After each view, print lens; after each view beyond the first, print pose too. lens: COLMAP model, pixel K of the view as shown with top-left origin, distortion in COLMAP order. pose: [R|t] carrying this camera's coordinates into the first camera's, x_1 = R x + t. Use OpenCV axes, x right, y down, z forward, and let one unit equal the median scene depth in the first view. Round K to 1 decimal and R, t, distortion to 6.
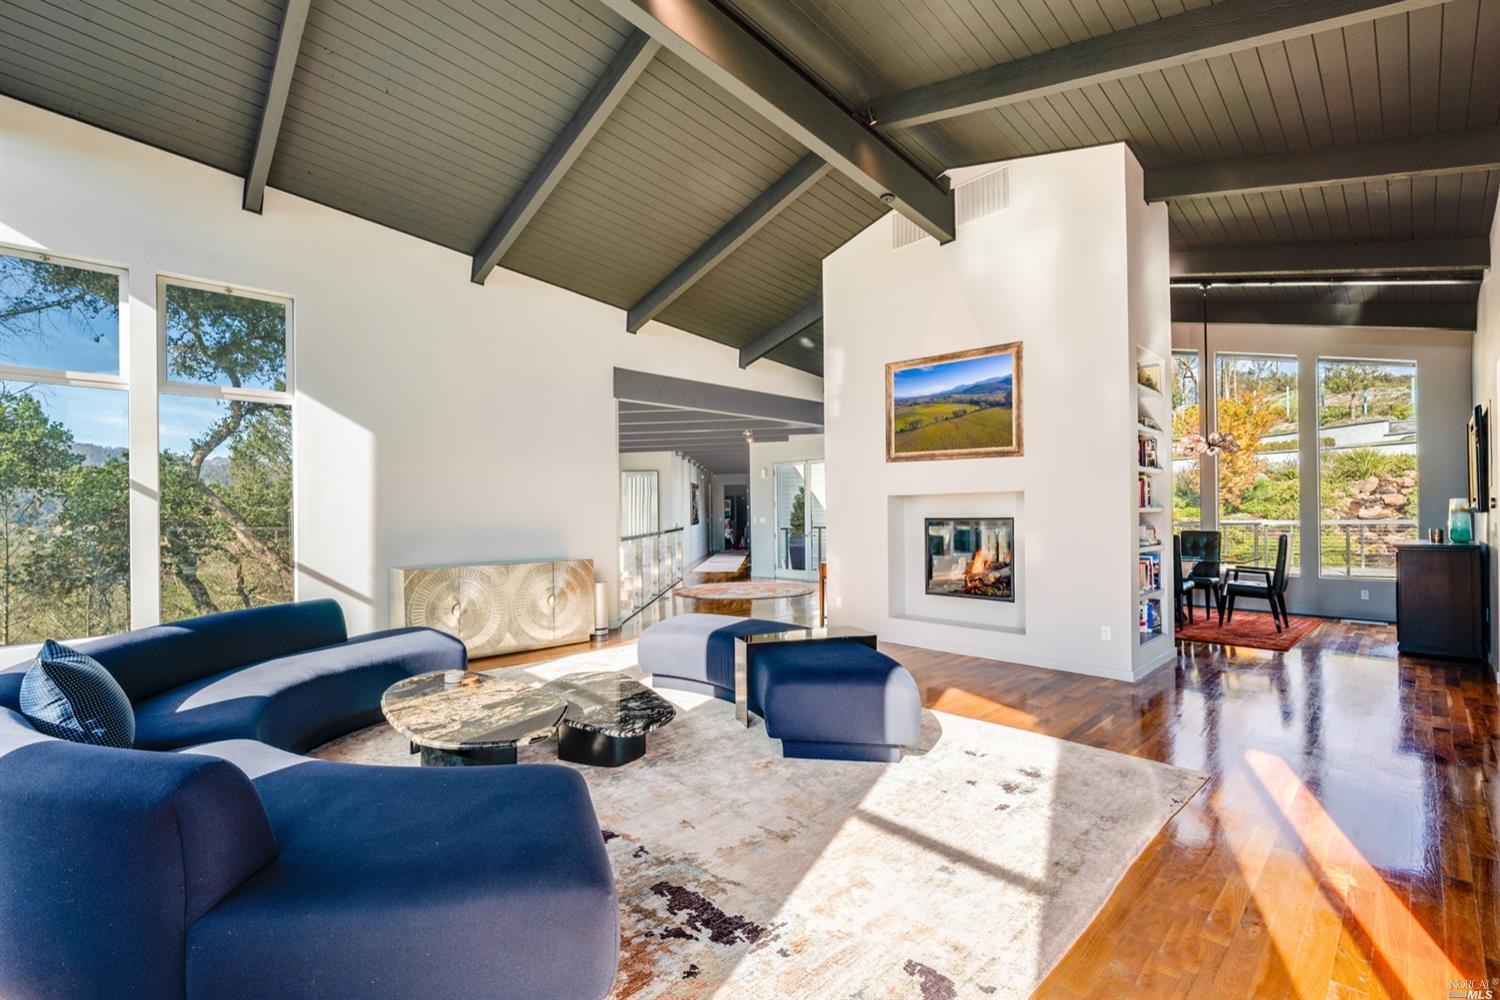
lens RADIAL K [[635.8, 0, 750.0], [0, 635.8, 500.0], [0, 0, 1]] dist [0.000866, 0.000251]
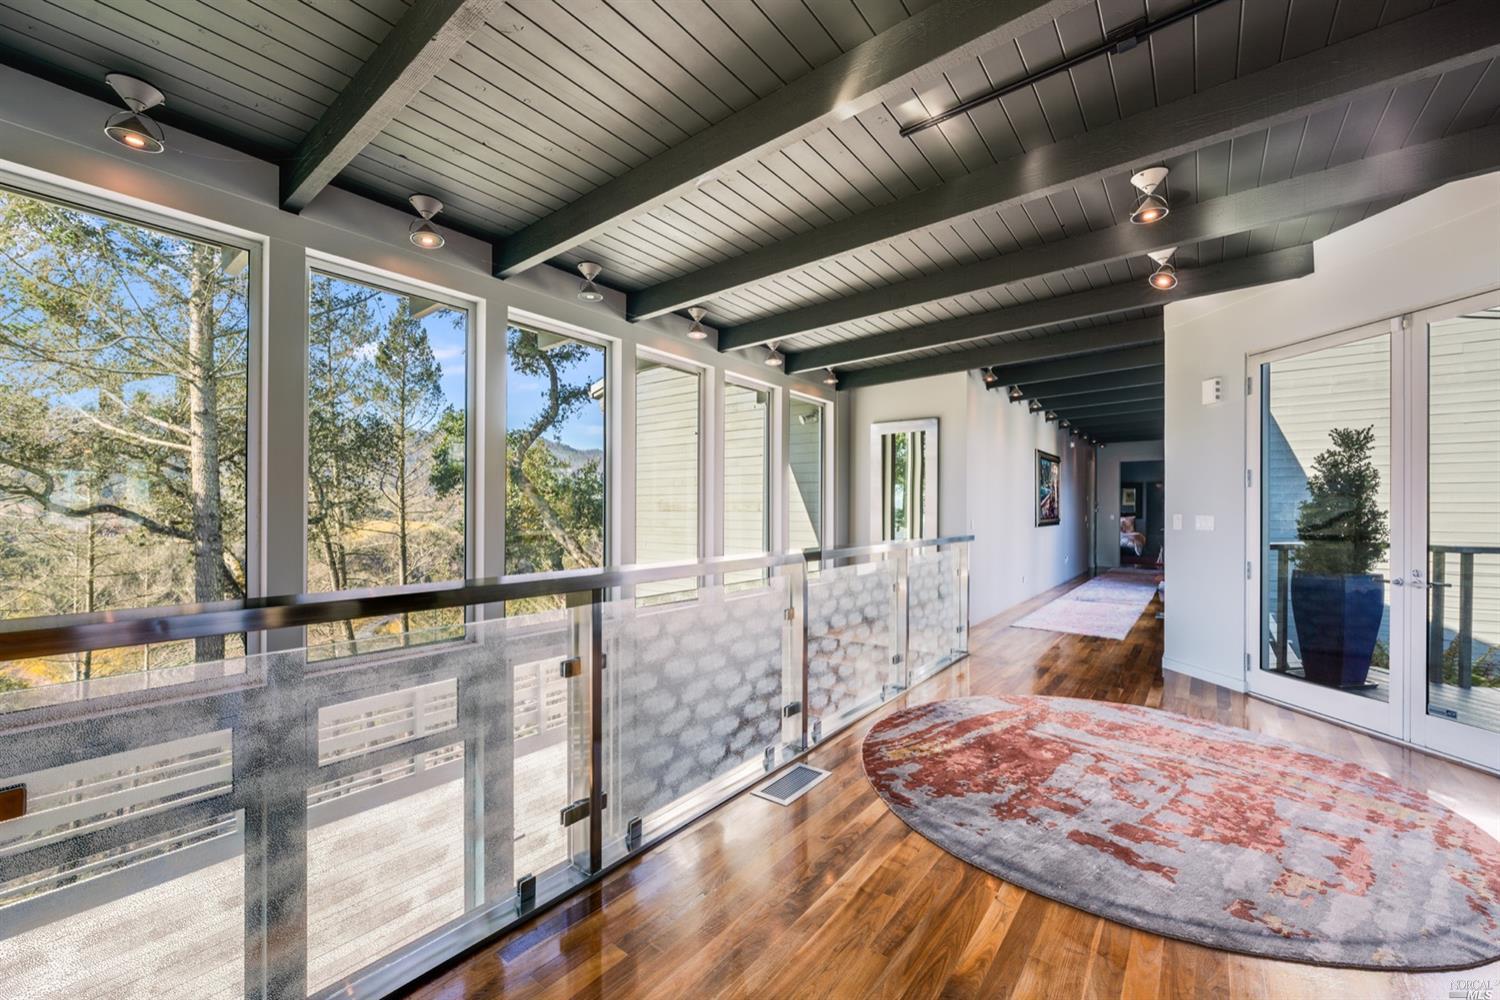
lens RADIAL K [[584.0, 0, 750.0], [0, 584.0, 500.0], [0, 0, 1]] dist [-0.000155, -0.000030]
pose [[0.809061, 0.007223, -0.587681, 0.003684], [-0.001227, 0.999943, 0.010602, 0.011008], [0.587724, -0.007856, 0.809023, 0.428075]]
